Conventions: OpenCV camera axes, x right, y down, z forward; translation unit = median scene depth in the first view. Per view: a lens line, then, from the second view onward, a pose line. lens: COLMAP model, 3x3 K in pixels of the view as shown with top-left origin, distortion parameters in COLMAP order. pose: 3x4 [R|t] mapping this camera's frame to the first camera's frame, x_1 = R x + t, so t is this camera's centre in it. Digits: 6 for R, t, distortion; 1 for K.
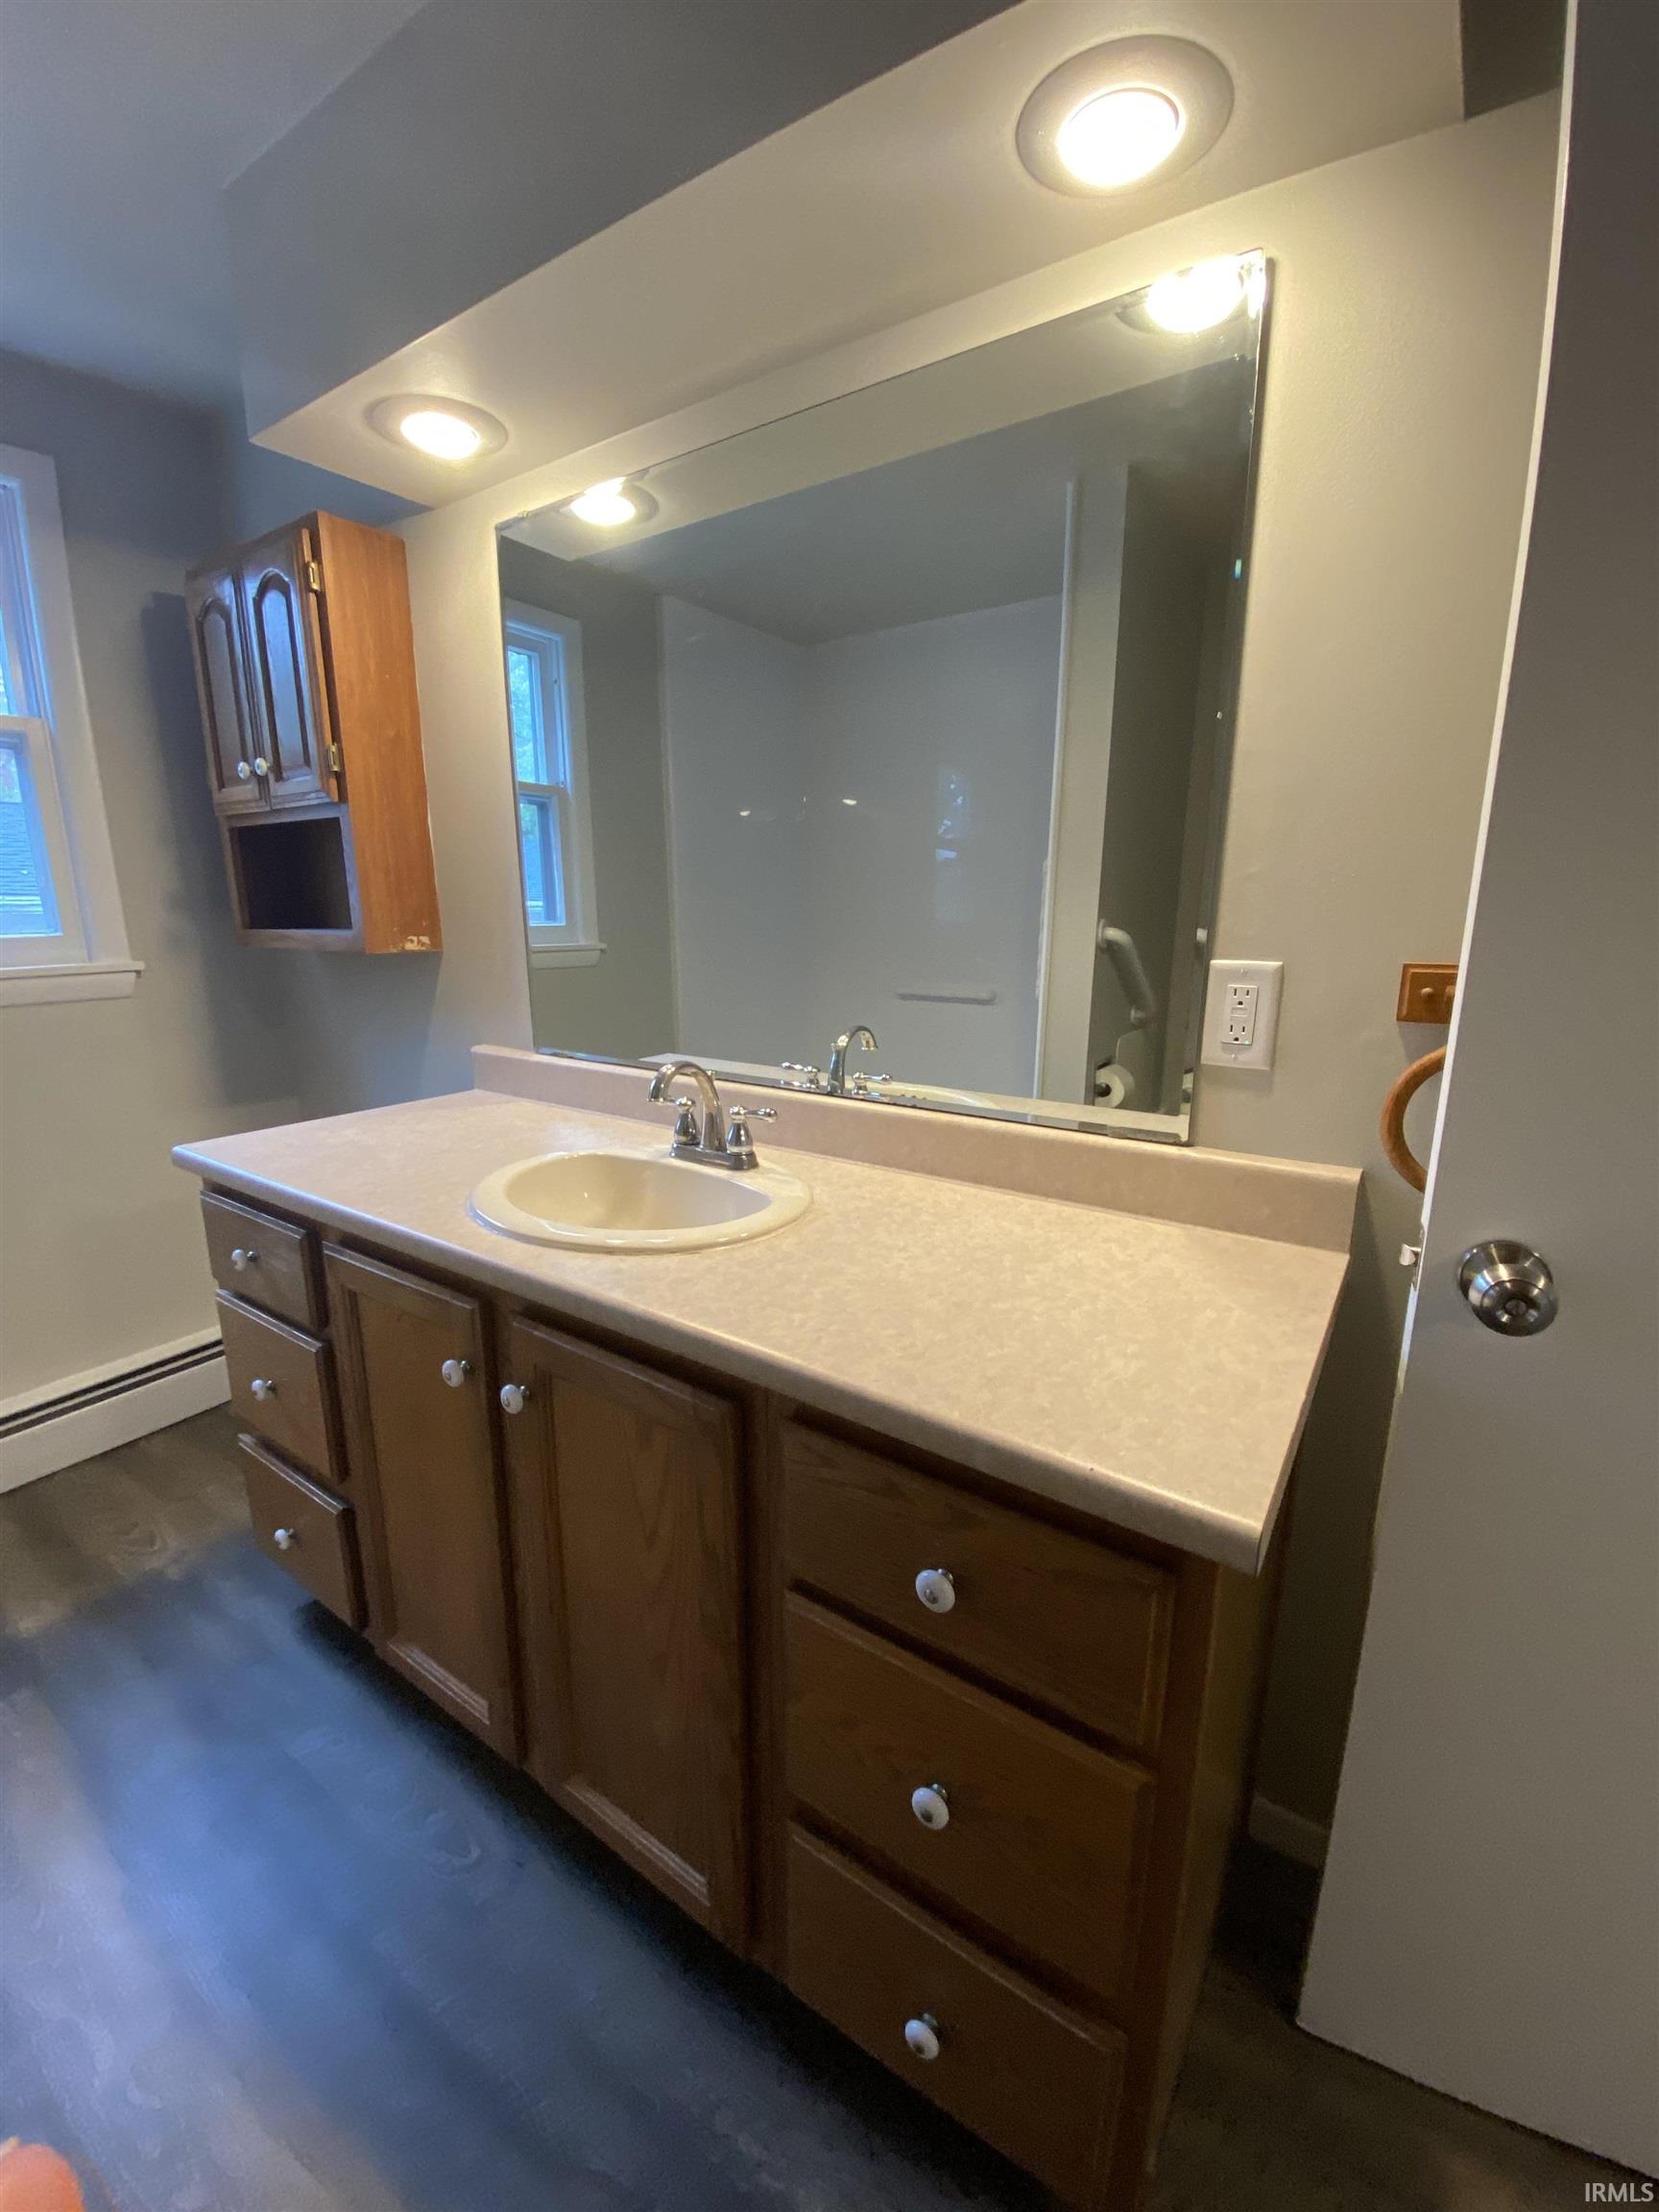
lens RADIAL K [[899.8, 0, 834.6], [0, 899.8, 1107.8], [0, 0, 1]] dist [-0.001112, -0.006631]
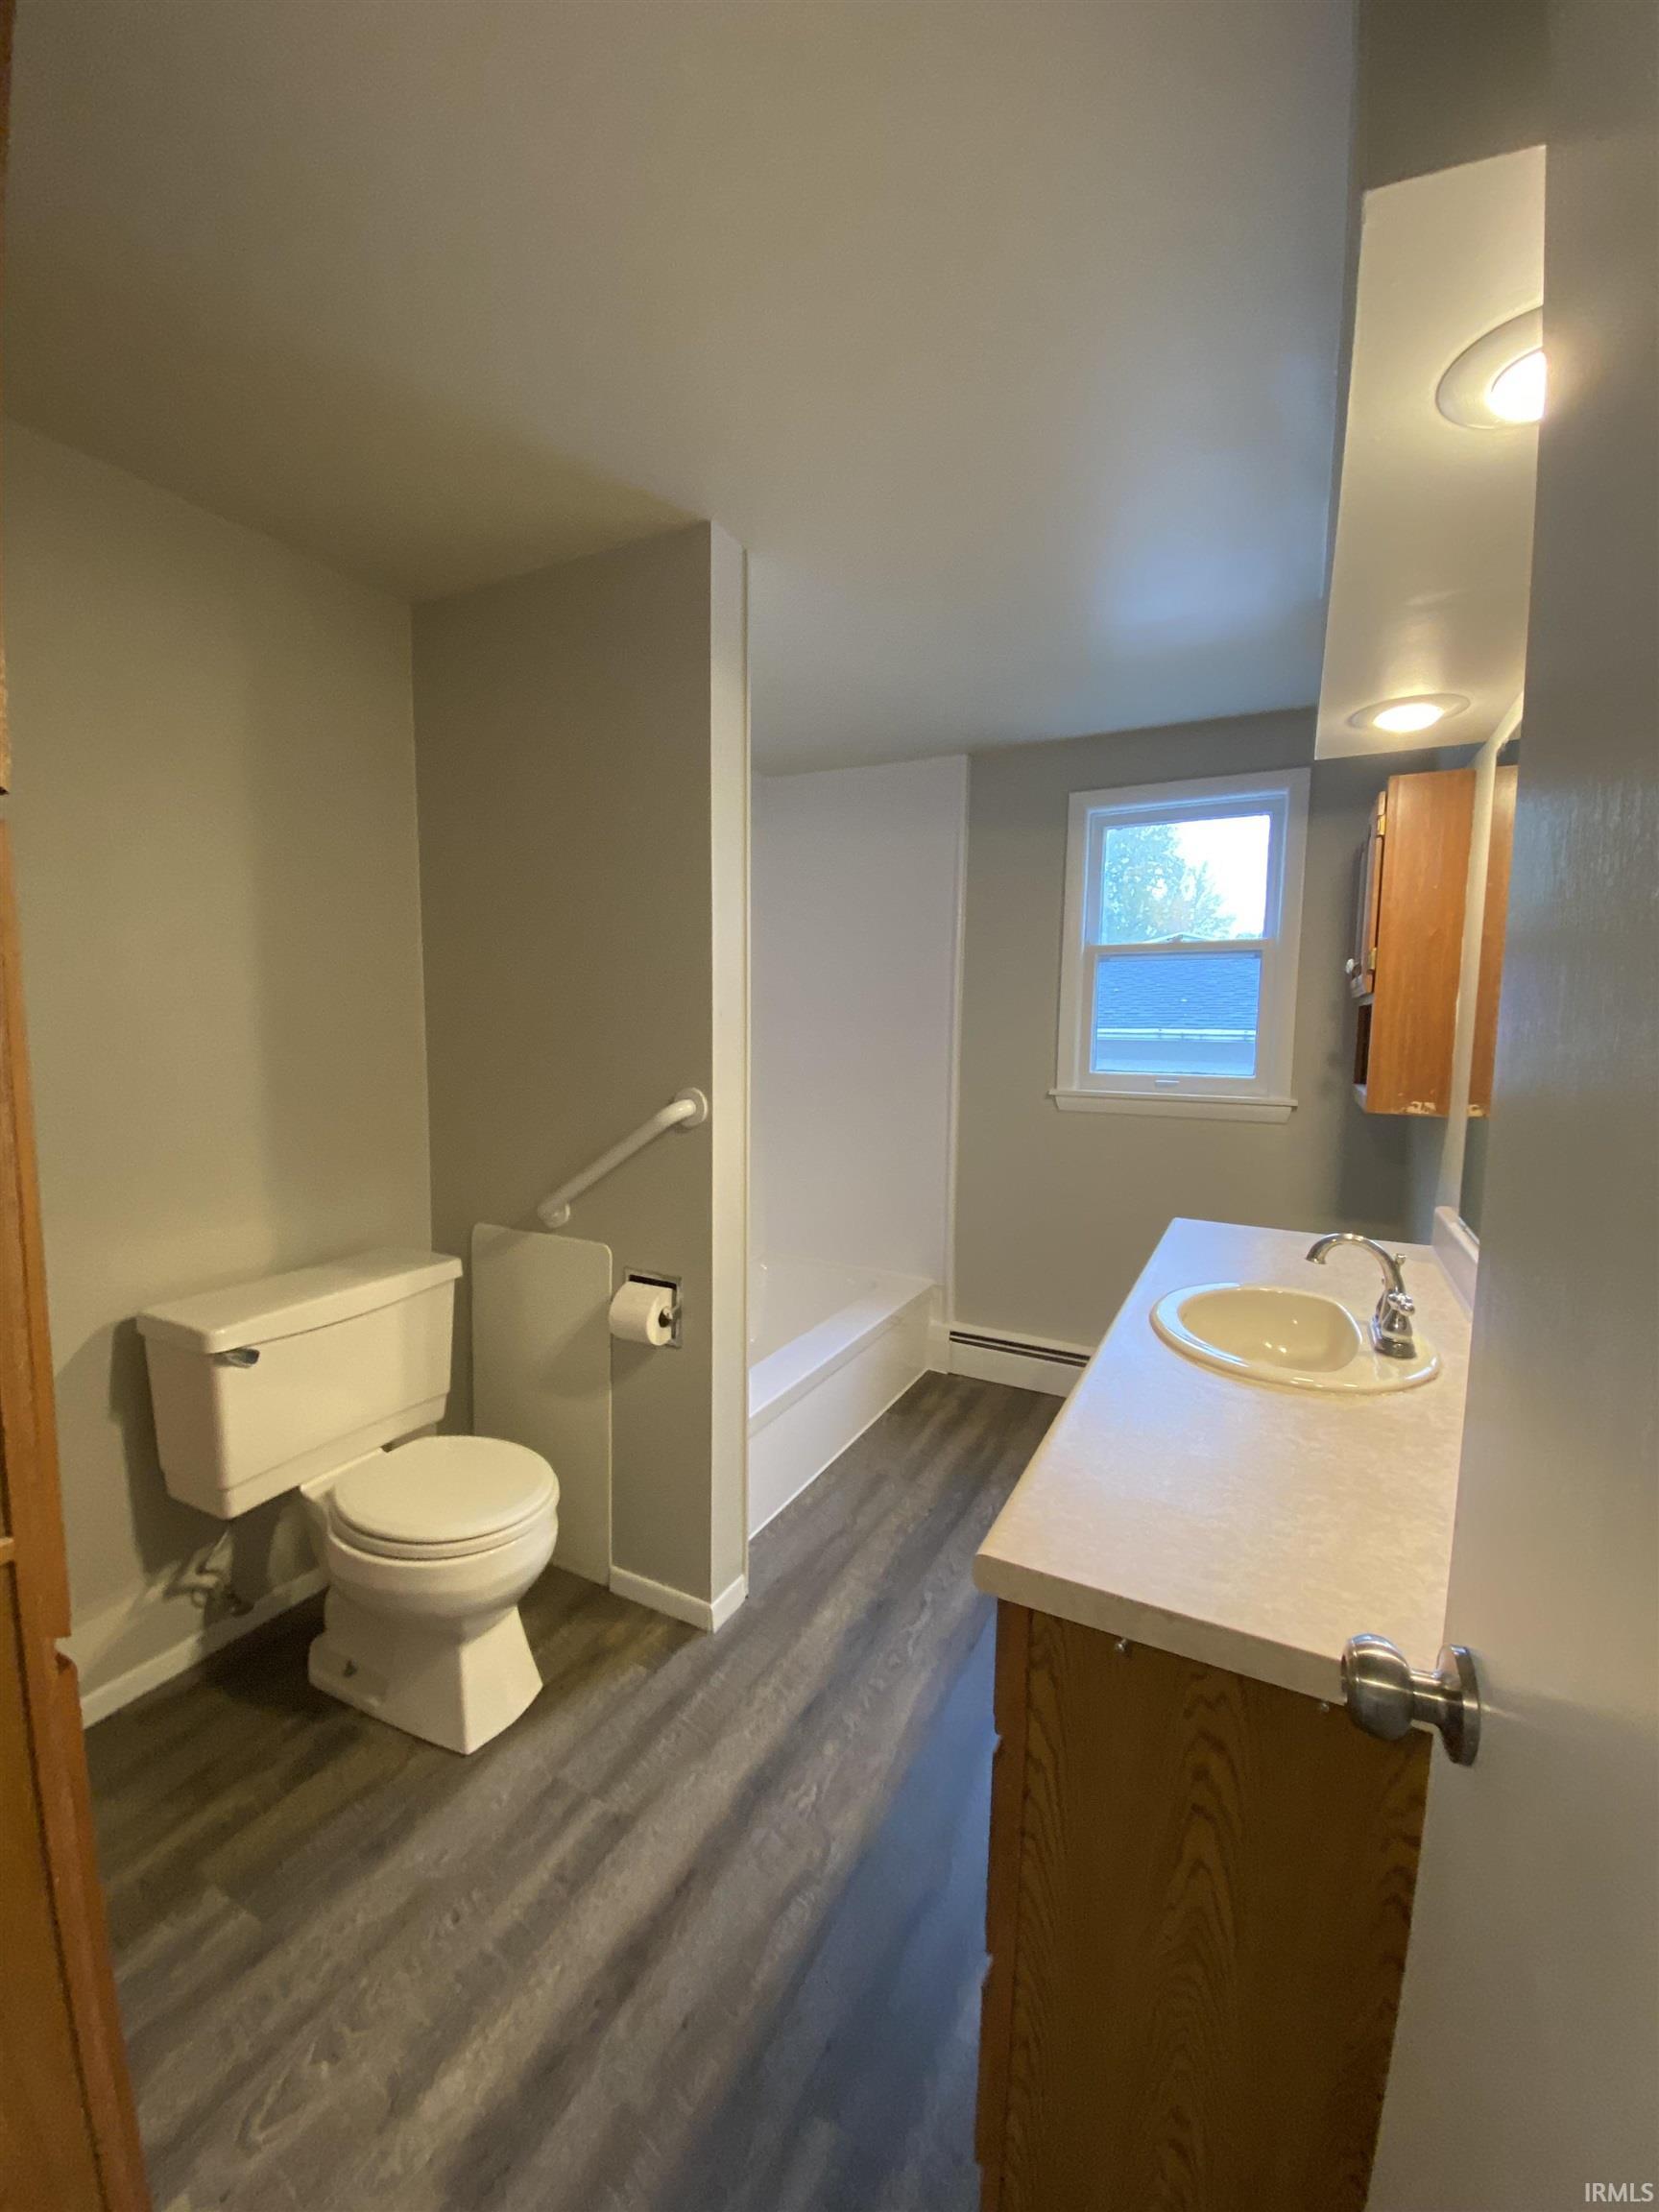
lens RADIAL K [[899.8, 0, 818.7], [0, 899.8, 1112.4], [0, 0, 1]] dist [-0.001112, -0.006631]
pose [[0.109131, 0.106148, -0.988344, 0.578462], [-0.228439, 0.970348, 0.078992, -0.094851], [0.967423, 0.217155, 0.130143, 0.121935]]
